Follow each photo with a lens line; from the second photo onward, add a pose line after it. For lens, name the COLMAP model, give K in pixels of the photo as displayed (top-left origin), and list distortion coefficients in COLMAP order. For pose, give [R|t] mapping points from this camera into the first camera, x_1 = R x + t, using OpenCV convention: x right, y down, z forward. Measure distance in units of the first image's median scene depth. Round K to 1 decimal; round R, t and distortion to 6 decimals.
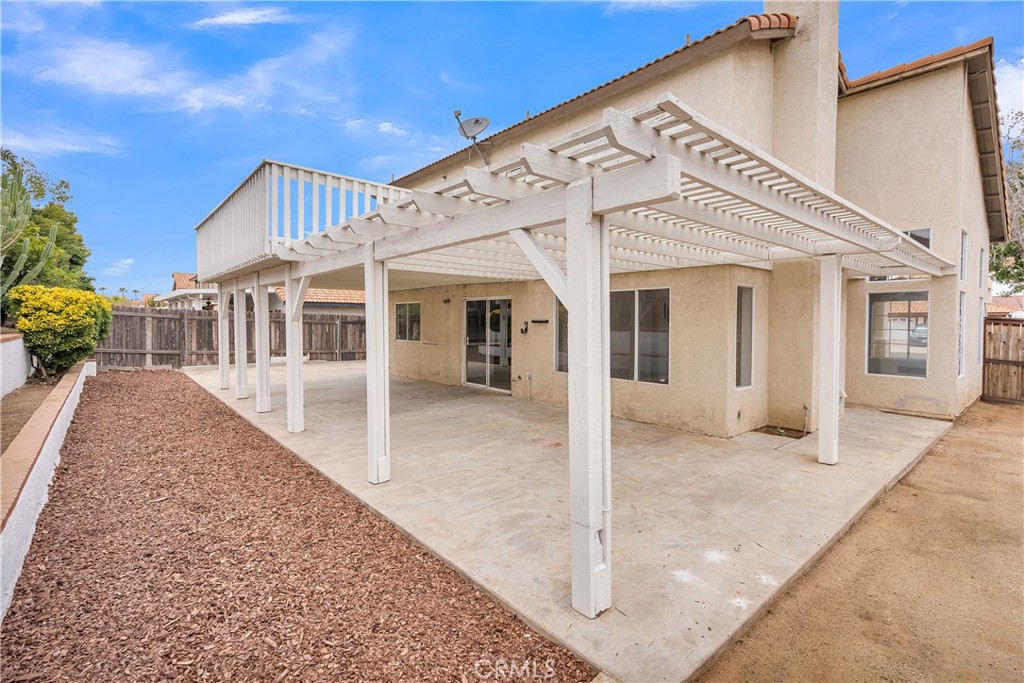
lens RADIAL K [[473.2, 0, 517.5], [0, 473.2, 334.9], [0, 0, 1]] dist [-0.003370, -0.000319]
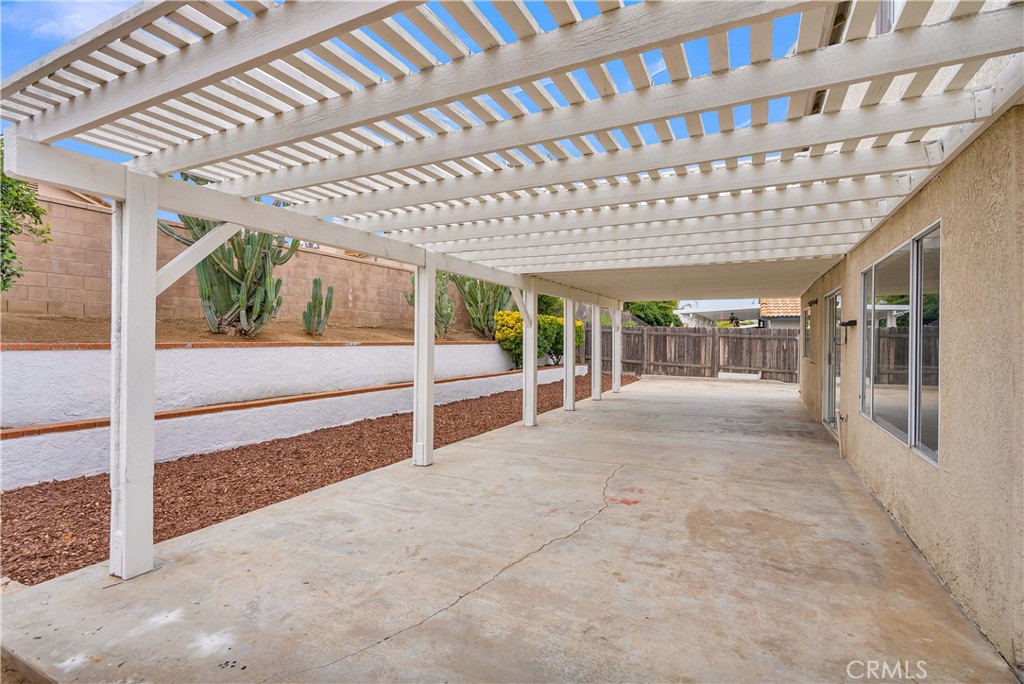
lens RADIAL K [[473.2, 0, 516.2], [0, 473.2, 343.7], [0, 0, 1]] dist [-0.003370, -0.000319]
pose [[0.378952, 0.004862, -0.925404, 0.774604], [-0.032580, 0.999436, -0.008090, 0.027988], [0.924843, 0.033215, 0.378897, 0.736773]]
